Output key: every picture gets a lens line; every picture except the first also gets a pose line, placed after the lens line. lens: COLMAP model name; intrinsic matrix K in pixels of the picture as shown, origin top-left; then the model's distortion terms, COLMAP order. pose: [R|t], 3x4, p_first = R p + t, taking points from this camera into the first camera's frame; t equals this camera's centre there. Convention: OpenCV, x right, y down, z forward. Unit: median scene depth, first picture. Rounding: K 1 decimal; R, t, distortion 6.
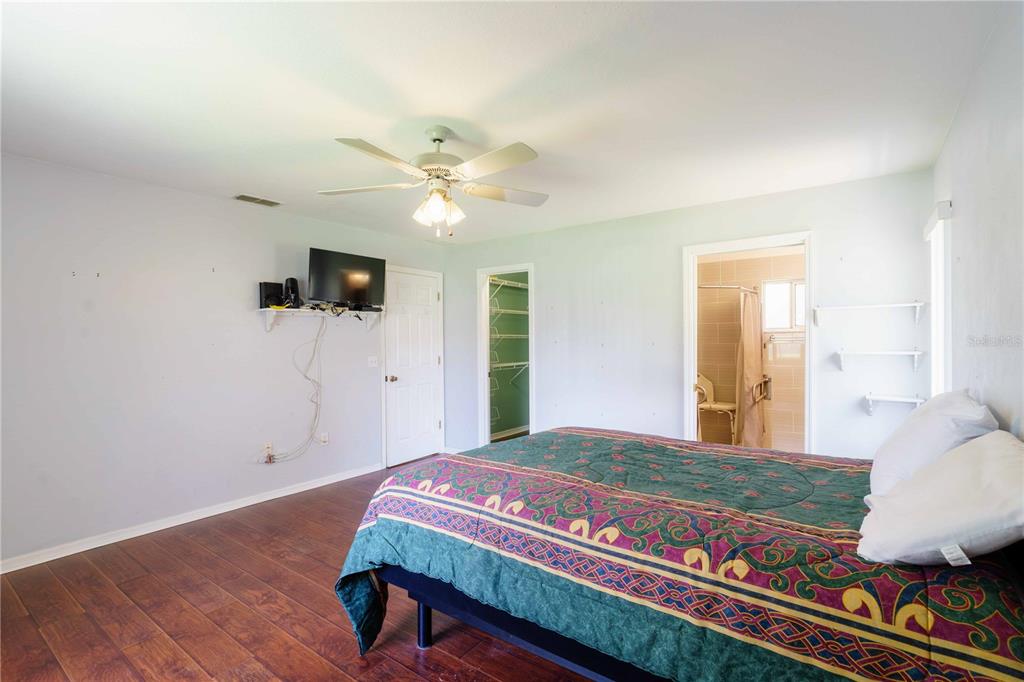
lens RADIAL K [[475.0, 0, 518.3], [0, 475.0, 341.4], [0, 0, 1]] dist [0.000010, 0.000254]
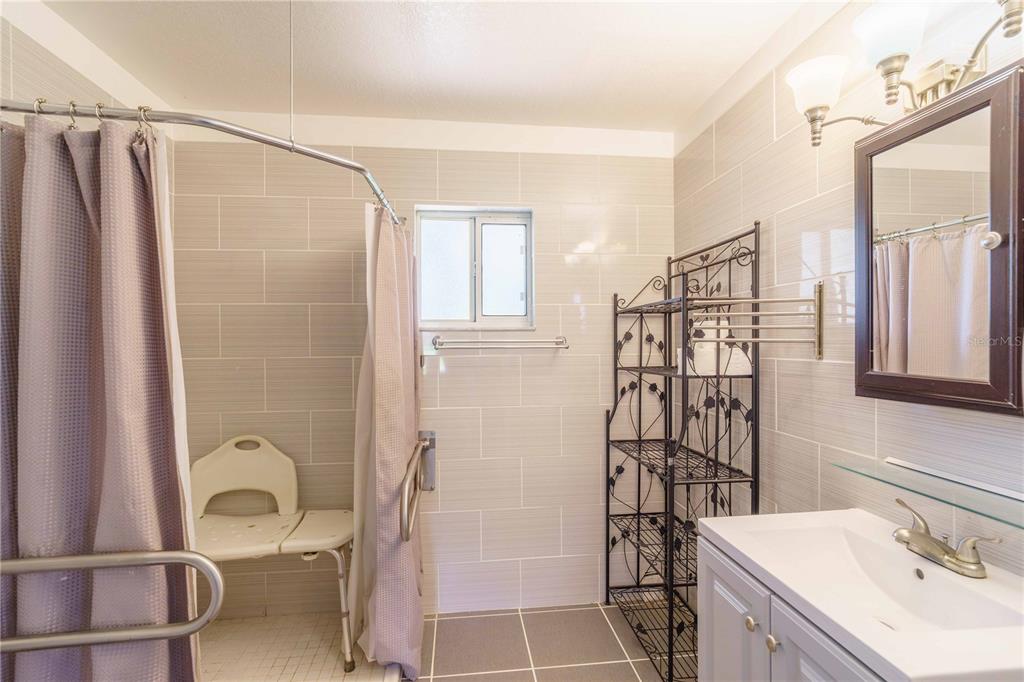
lens RADIAL K [[475.0, 0, 517.8], [0, 475.0, 342.9], [0, 0, 1]] dist [0.000010, 0.000254]
pose [[0.738169, 0.000216, 0.674616, 0.306434], [0.000289, 1.000000, -0.000635, -0.006838], [-0.674616, 0.000664, 0.738169, 0.648923]]
